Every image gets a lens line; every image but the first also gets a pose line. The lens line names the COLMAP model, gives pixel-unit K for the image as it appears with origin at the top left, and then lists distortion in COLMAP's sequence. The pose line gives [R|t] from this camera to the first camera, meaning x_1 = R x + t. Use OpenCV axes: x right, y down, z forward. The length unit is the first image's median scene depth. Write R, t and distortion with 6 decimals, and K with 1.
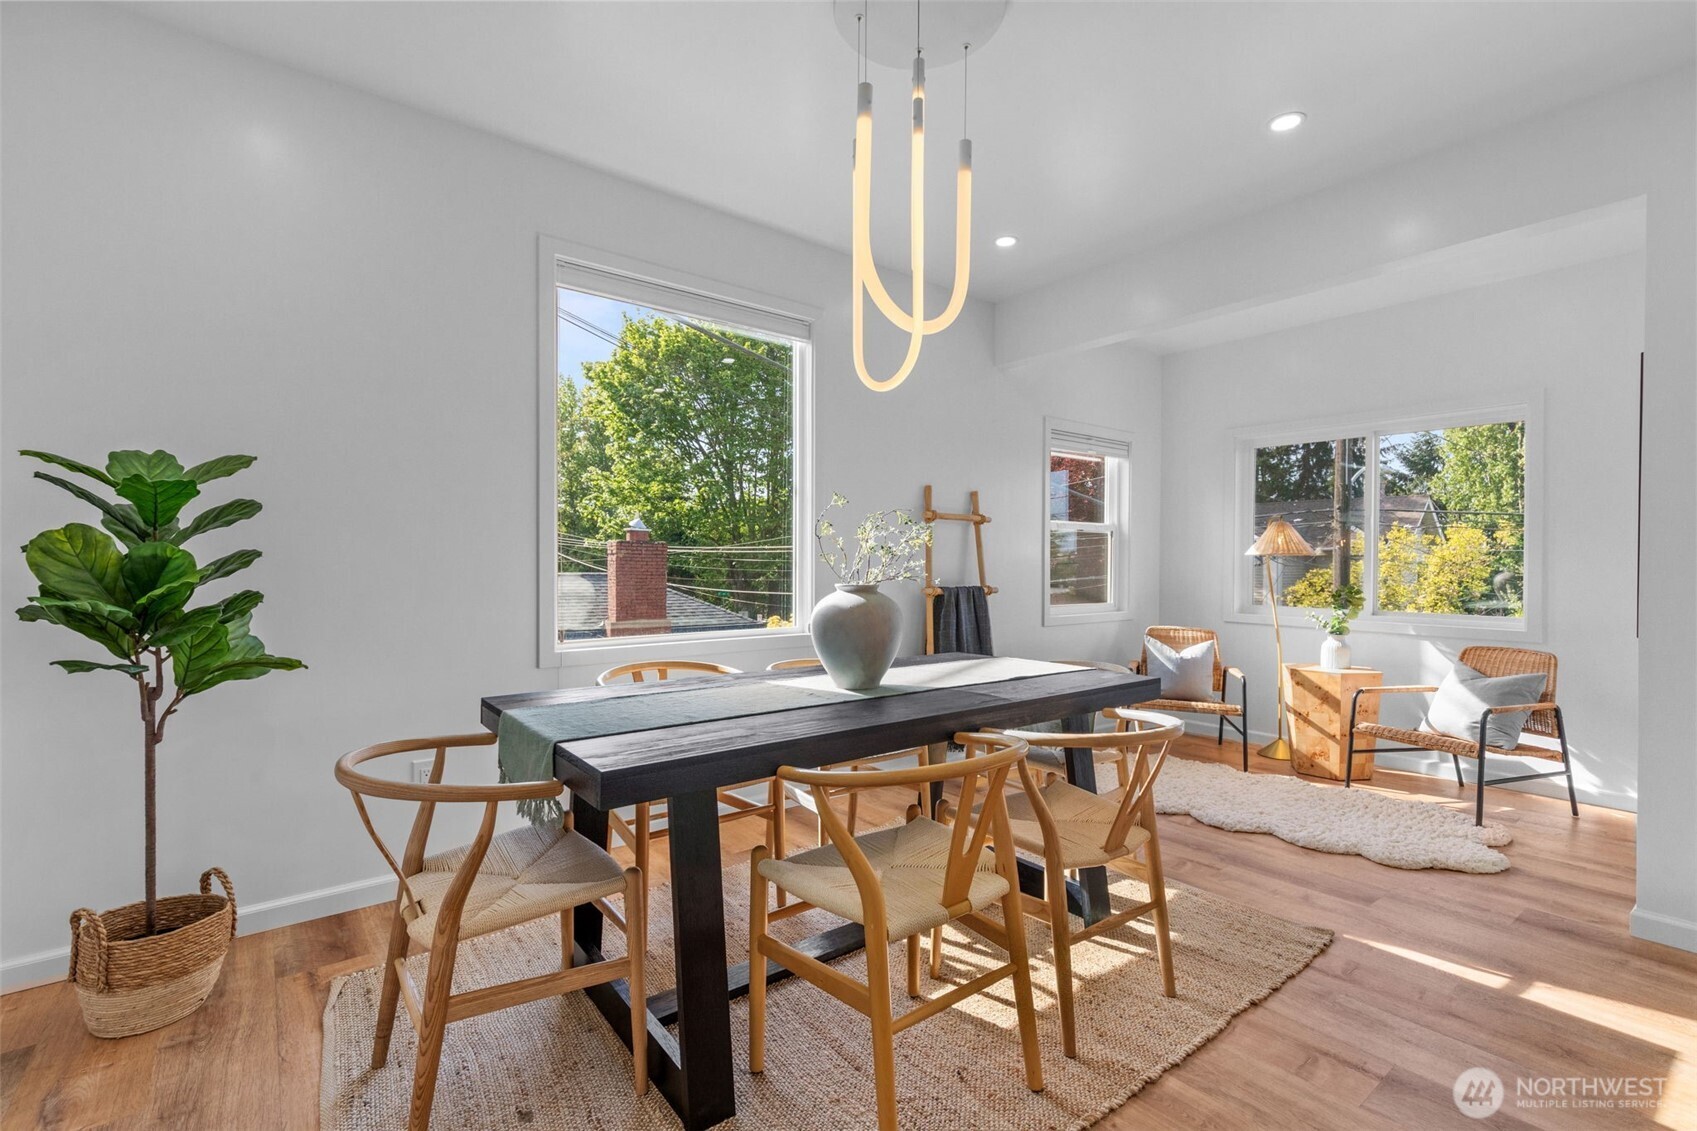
lens RADIAL K [[762.2, 0, 859.1], [0, 762.2, 556.2], [0, 0, 1]] dist [-0.000518, -0.000070]
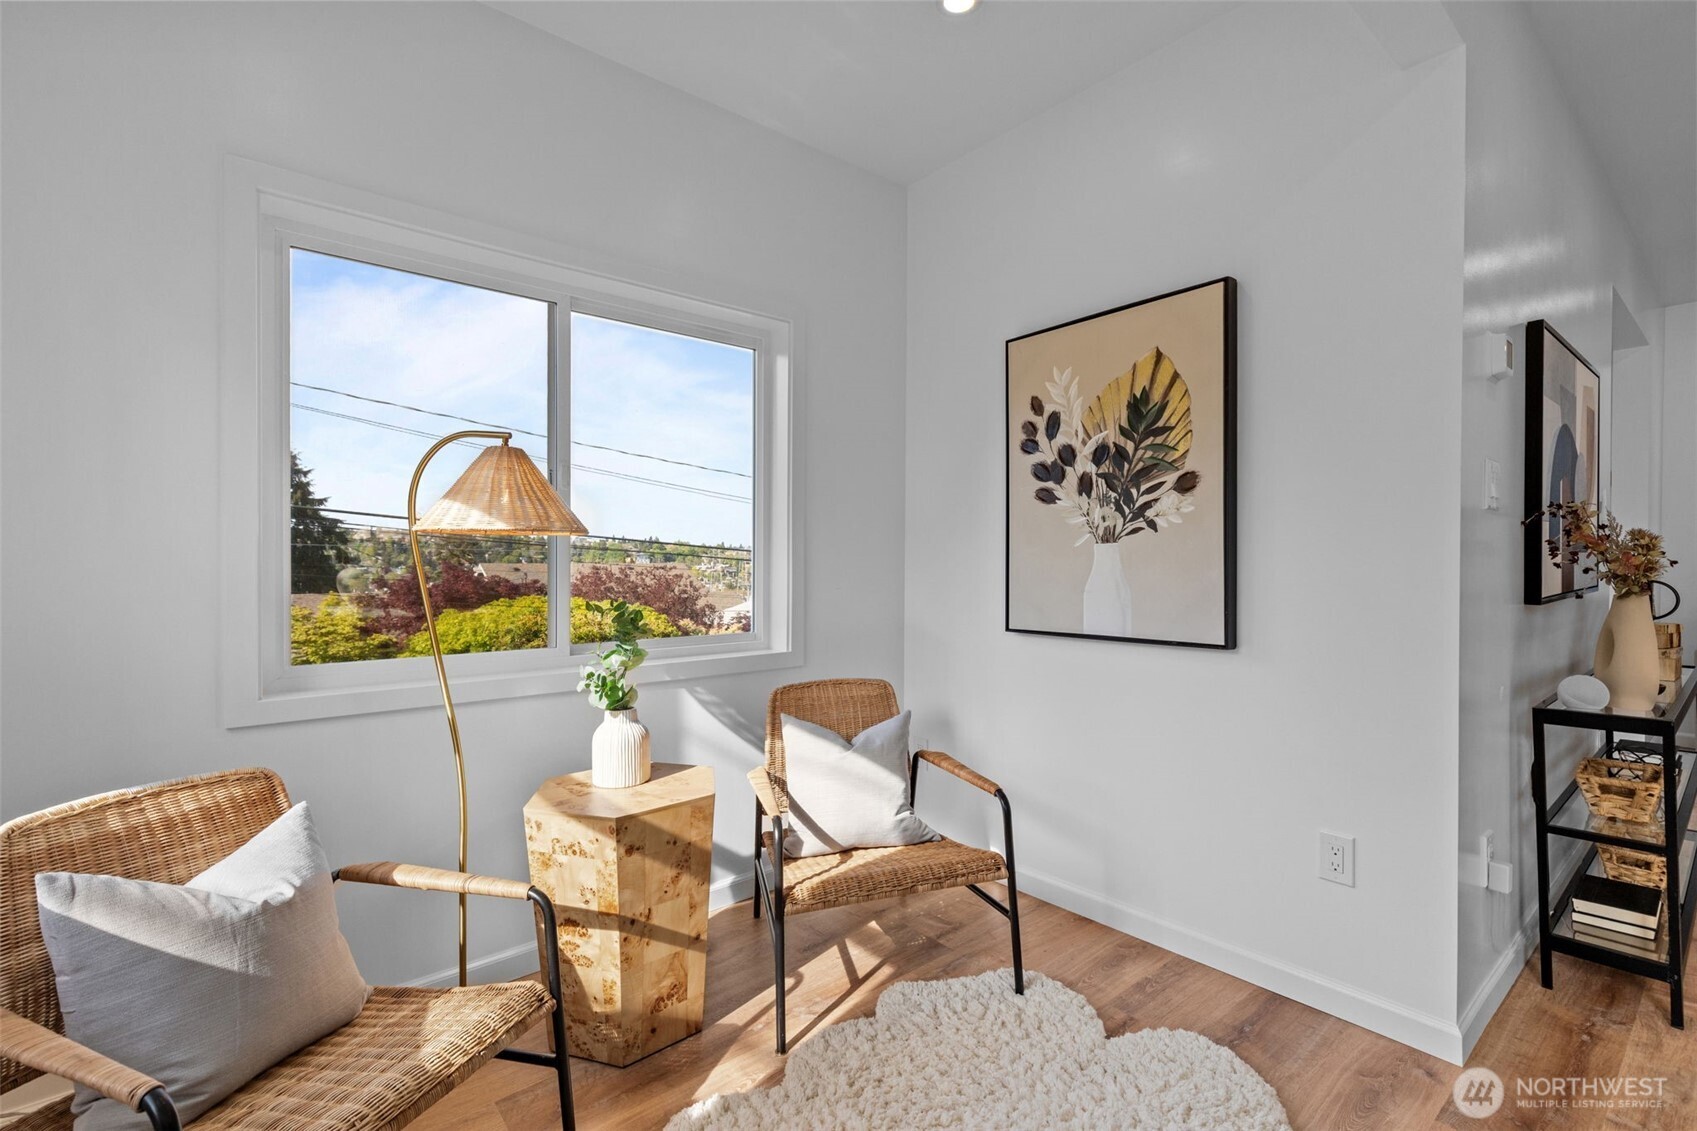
lens RADIAL K [[762.2, 0, 859.1], [0, 762.2, 556.2], [0, 0, 1]] dist [-0.000518, -0.000070]
pose [[-0.017913, -0.002098, 0.999837, 0.138674], [-0.005665, 0.999982, 0.001996, 0.007555], [-0.999824, -0.005628, -0.017925, 0.735948]]
